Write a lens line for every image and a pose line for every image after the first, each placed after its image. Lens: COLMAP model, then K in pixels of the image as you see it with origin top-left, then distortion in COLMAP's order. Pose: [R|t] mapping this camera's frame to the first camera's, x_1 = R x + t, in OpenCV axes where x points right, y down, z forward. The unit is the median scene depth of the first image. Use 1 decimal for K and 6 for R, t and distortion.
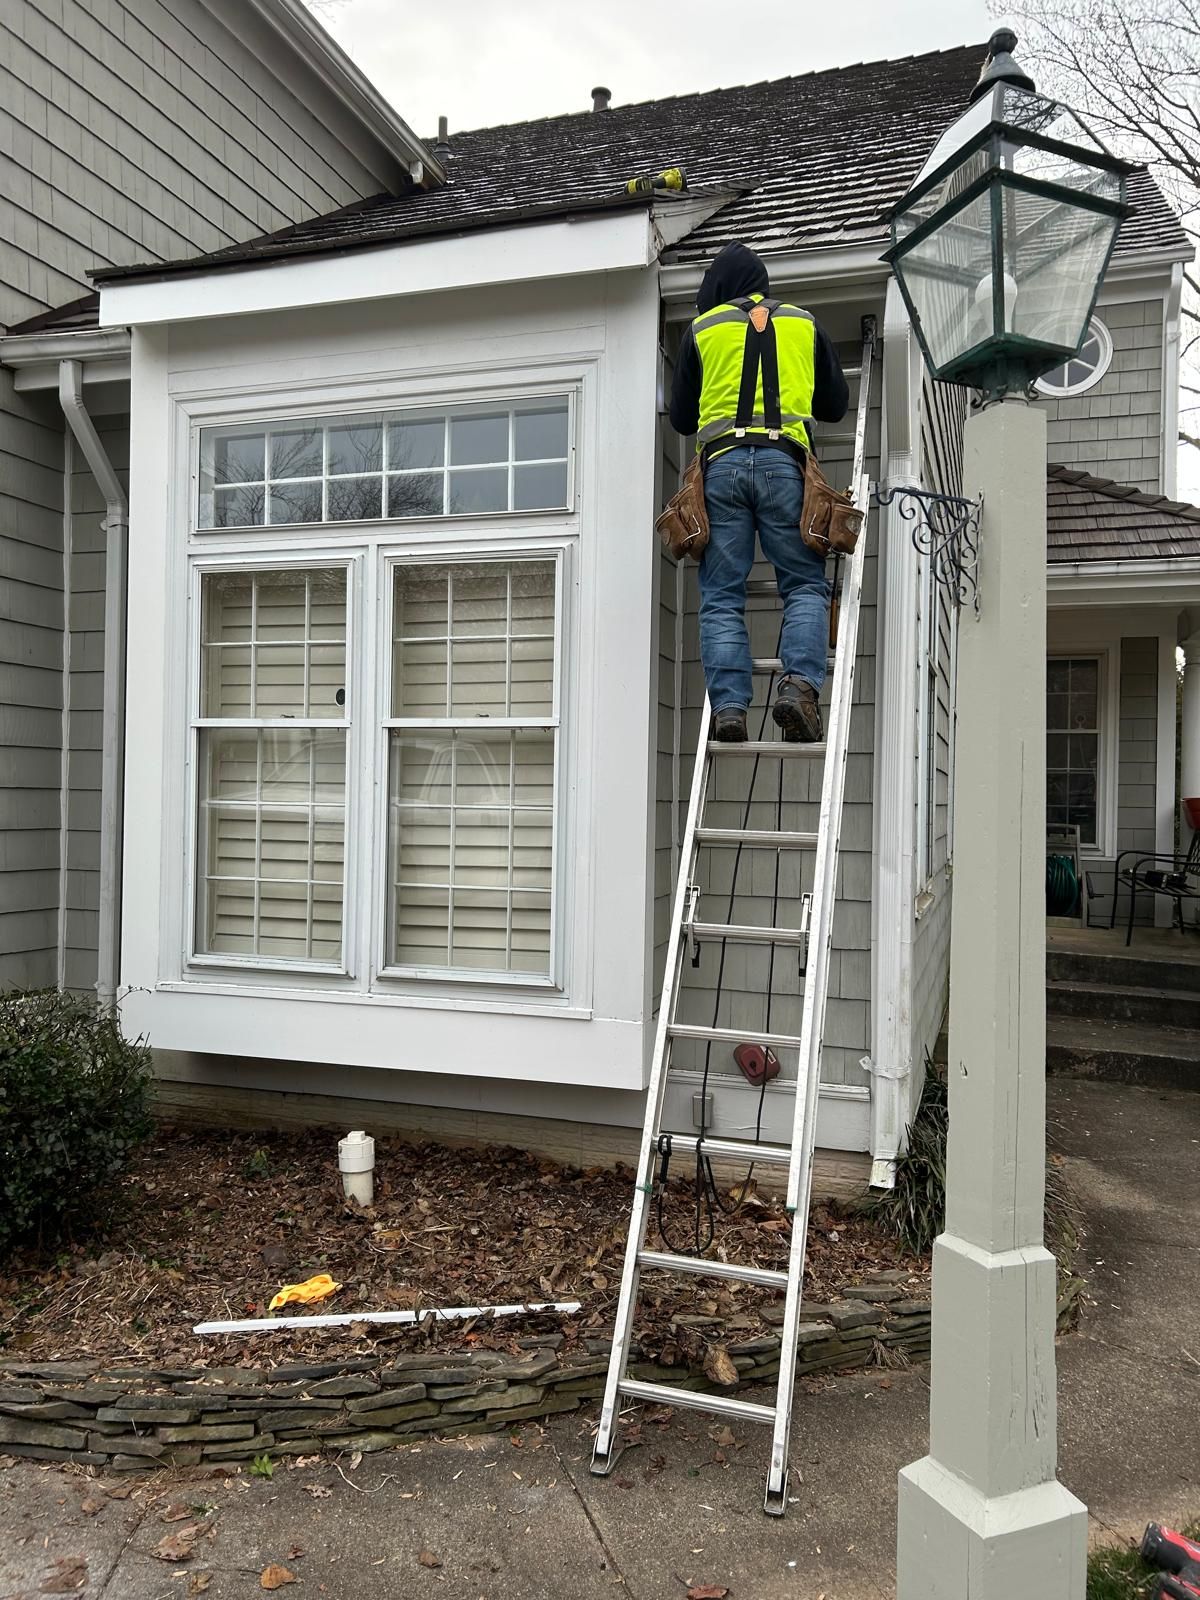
lens RADIAL K [[1194.3, 0, 605.6], [0, 1194.3, 810.8], [0, 0, 1]] dist [0.059326, -0.067051]
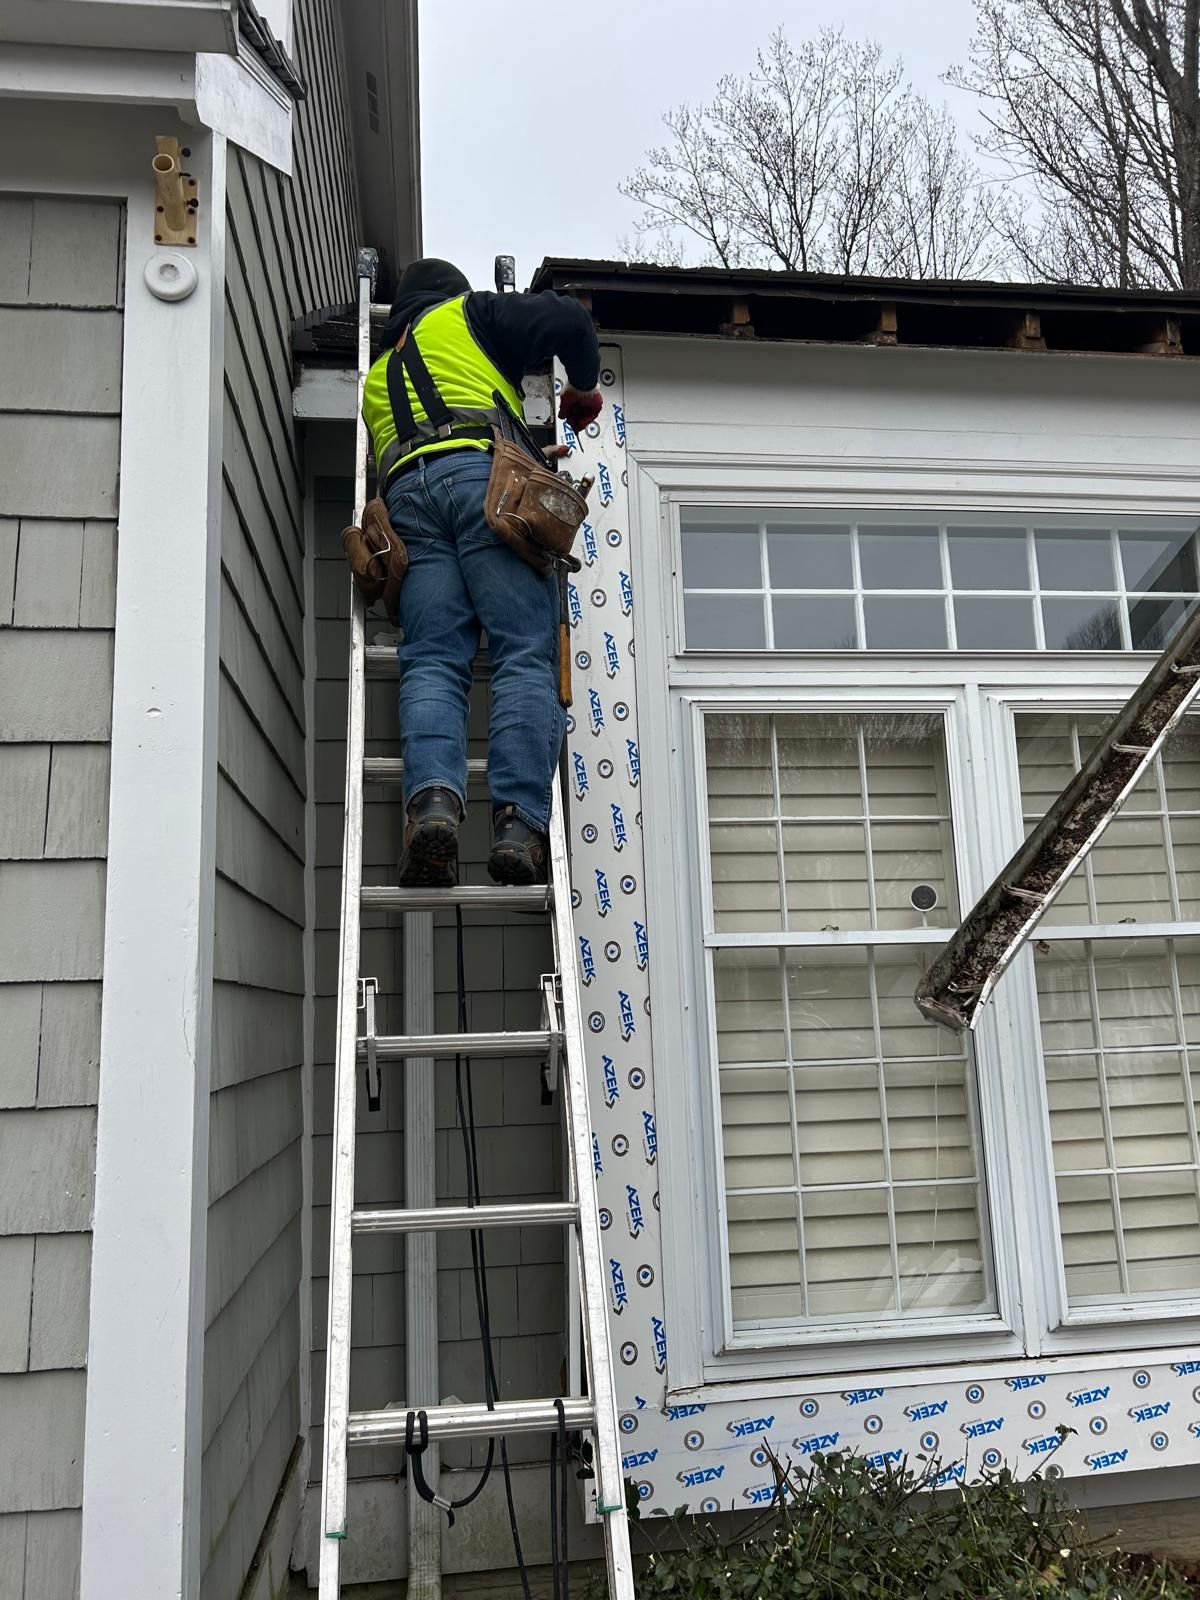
lens RADIAL K [[1194.3, 0, 605.6], [0, 1194.3, 810.8], [0, 0, 1]] dist [0.059326, -0.067051]
pose [[0.897363, 0.023874, 0.440646, -0.701135], [0.055343, 0.984563, -0.166049, -0.040864], [-0.437809, 0.173393, 0.882190, 0.476890]]
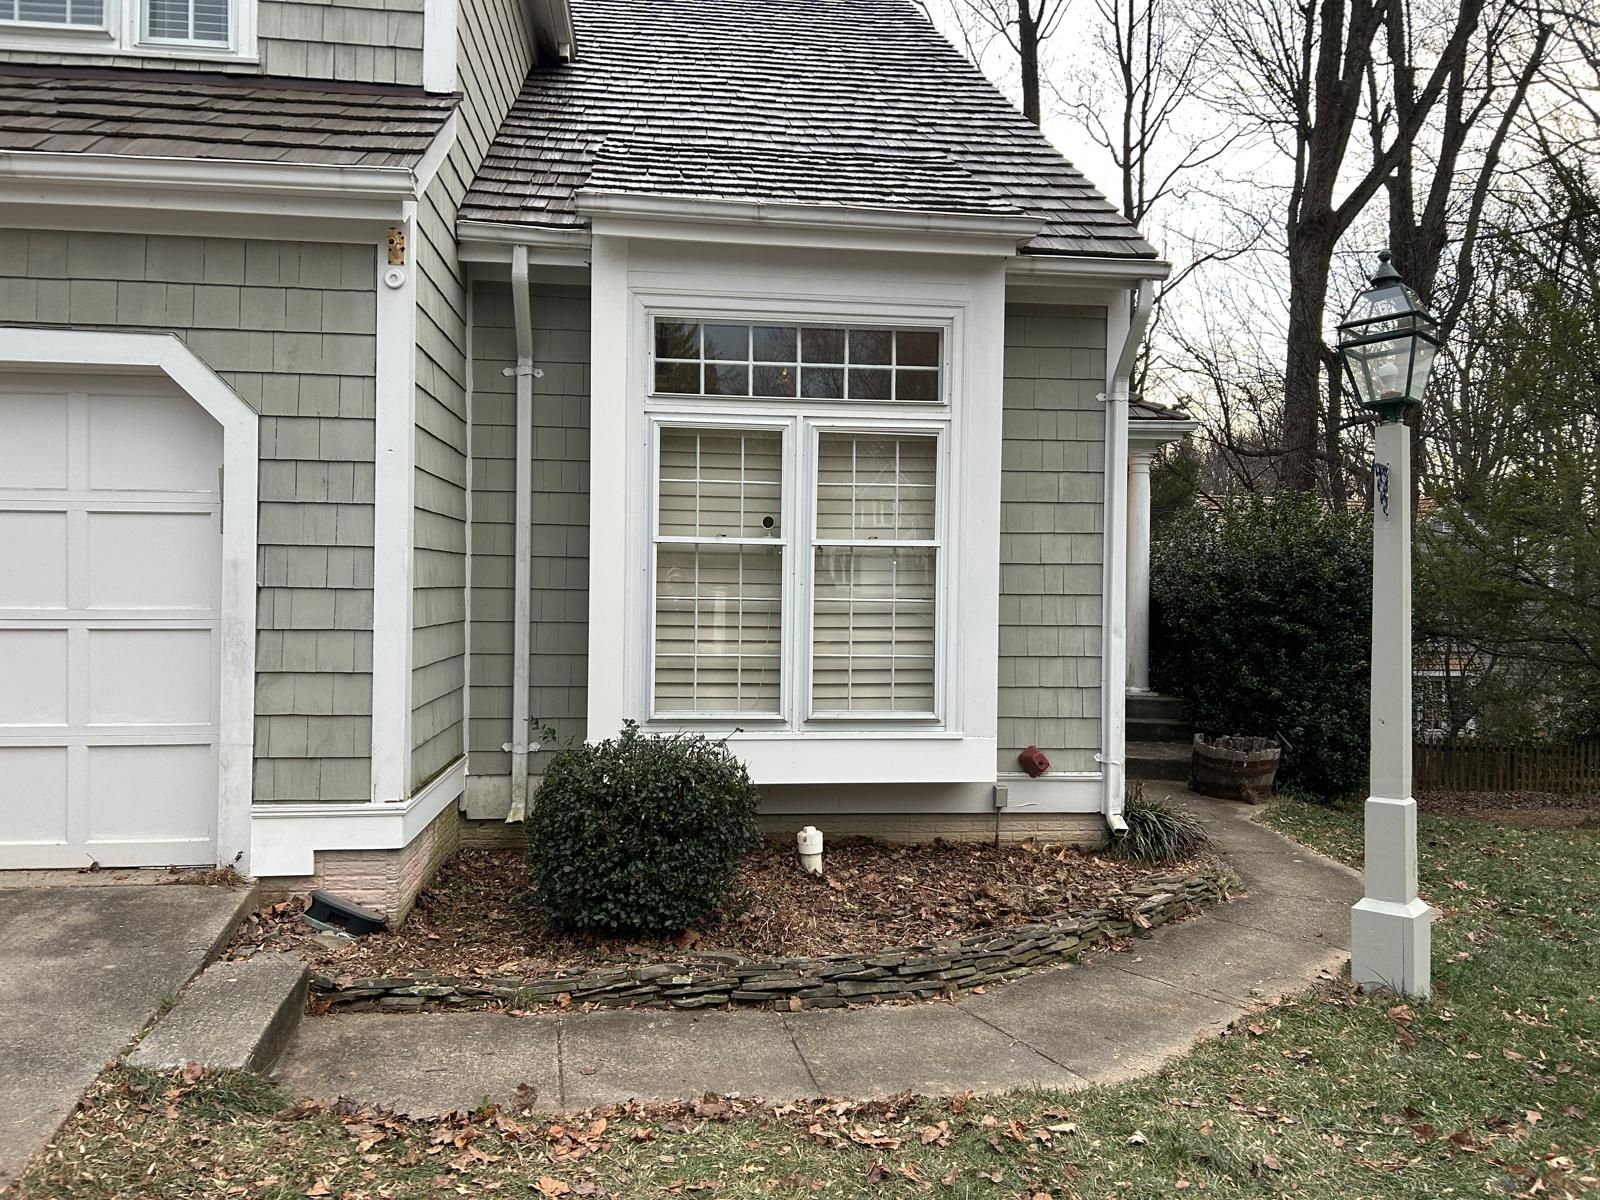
lens RADIAL K [[1195.0, 0, 804.5], [0, 1195.0, 596.0], [0, 0, 1]] dist [0.055458, -0.066559]
pose [[0.909667, -0.010403, 0.415207, -0.776138], [0.006464, 0.999920, 0.010890, -0.024525], [-0.415287, -0.007223, 0.909662, -0.286196]]
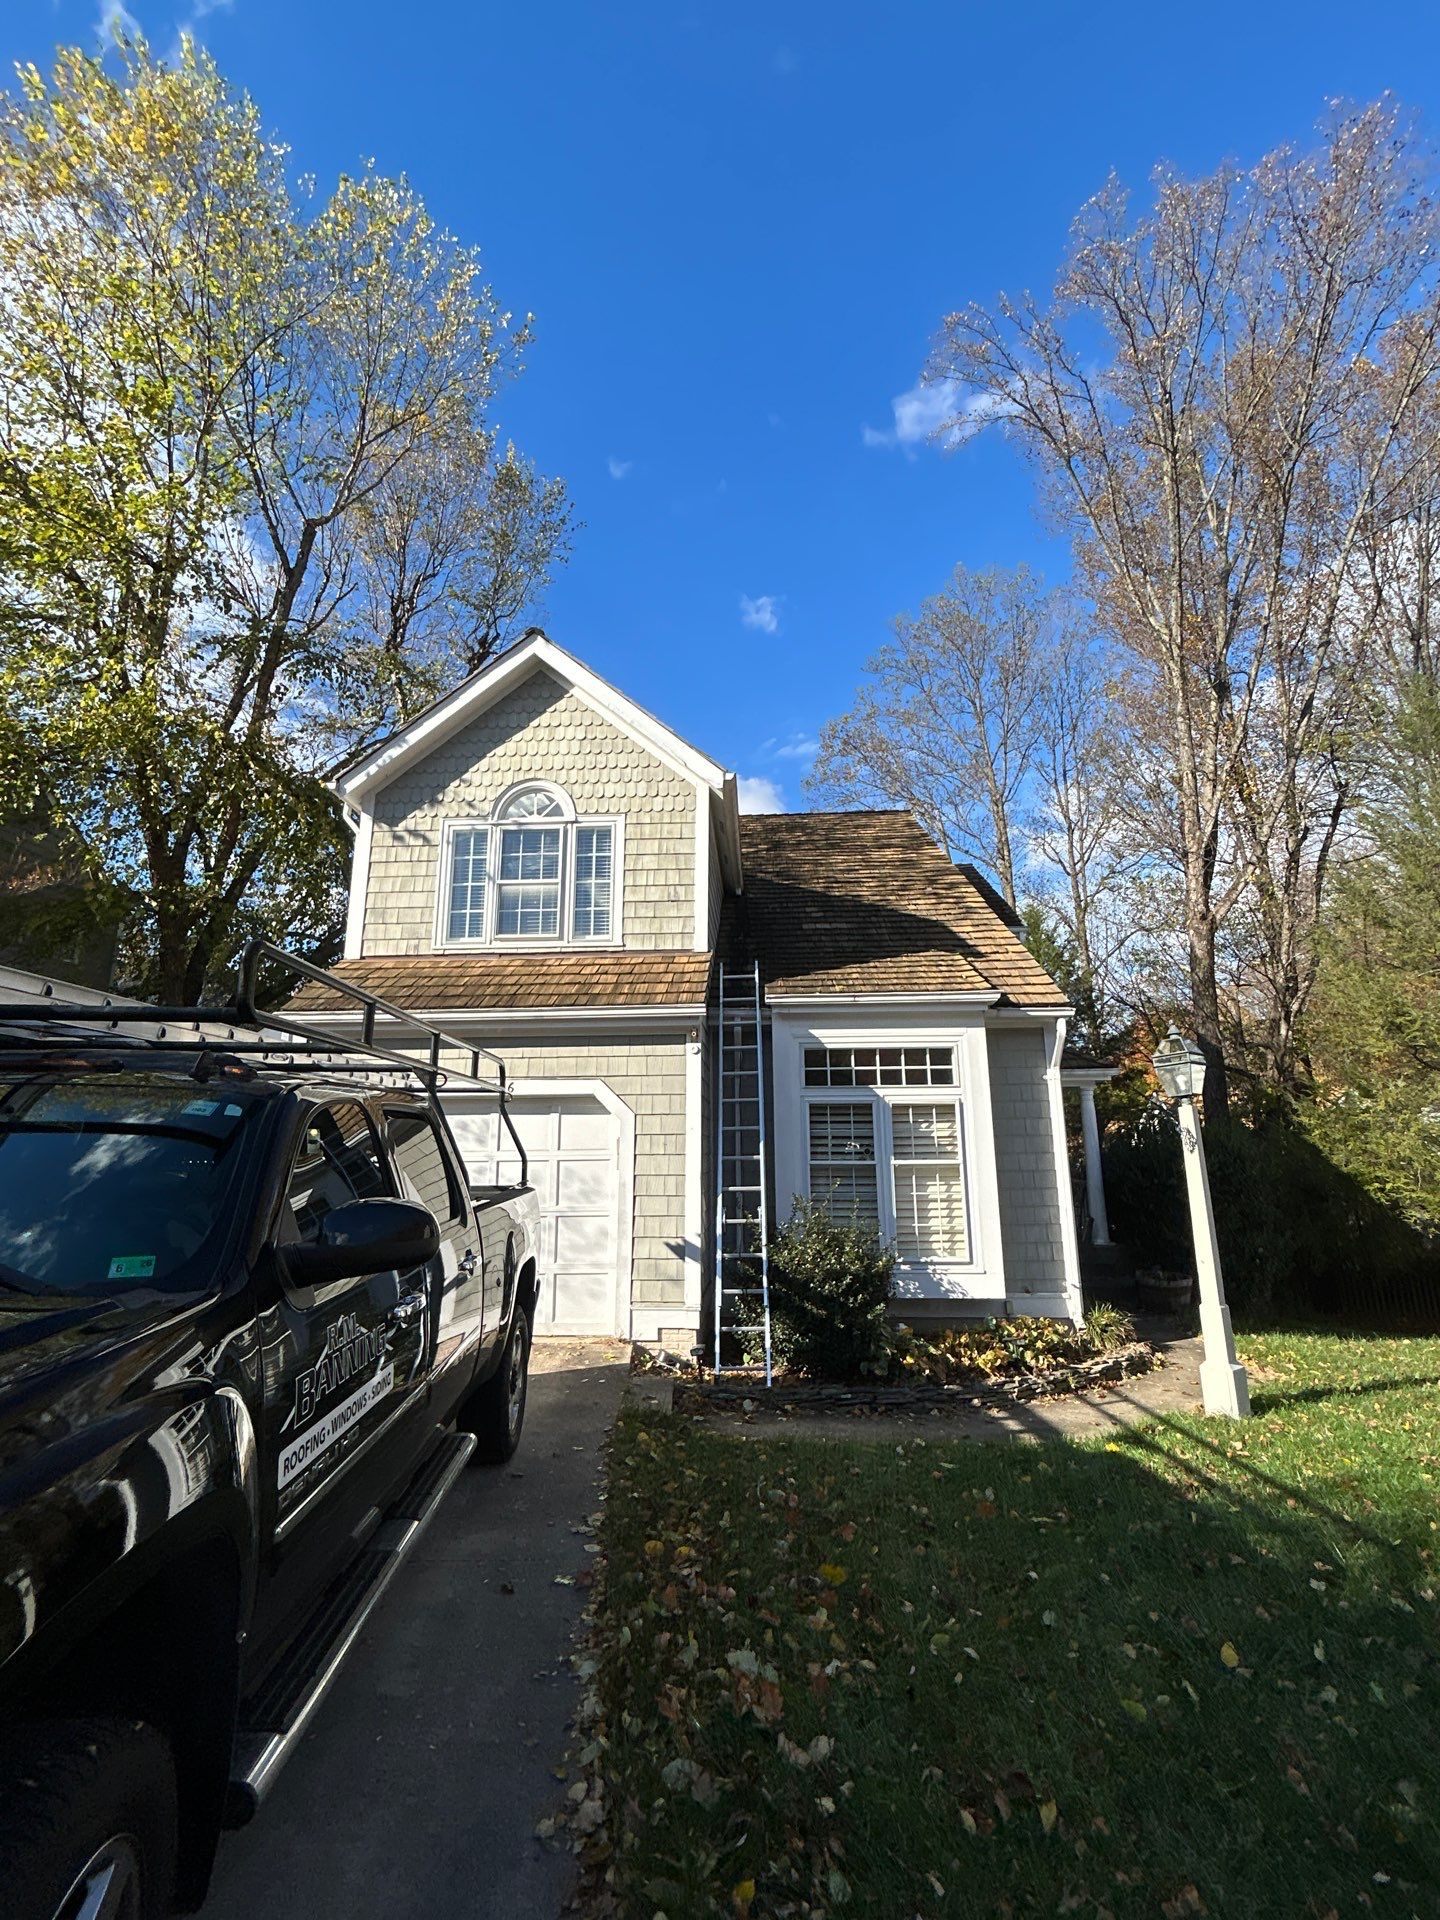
lens RADIAL K [[856.6, 0, 721.7], [0, 856.6, 951.8], [0, 0, 1]] dist [0.000842, 0.000144]
pose [[0.965462, 0.037441, 0.257839, -1.059298], [0.023575, 0.973007, -0.229566, -0.099749], [-0.259475, 0.227716, 0.938519, -0.814778]]
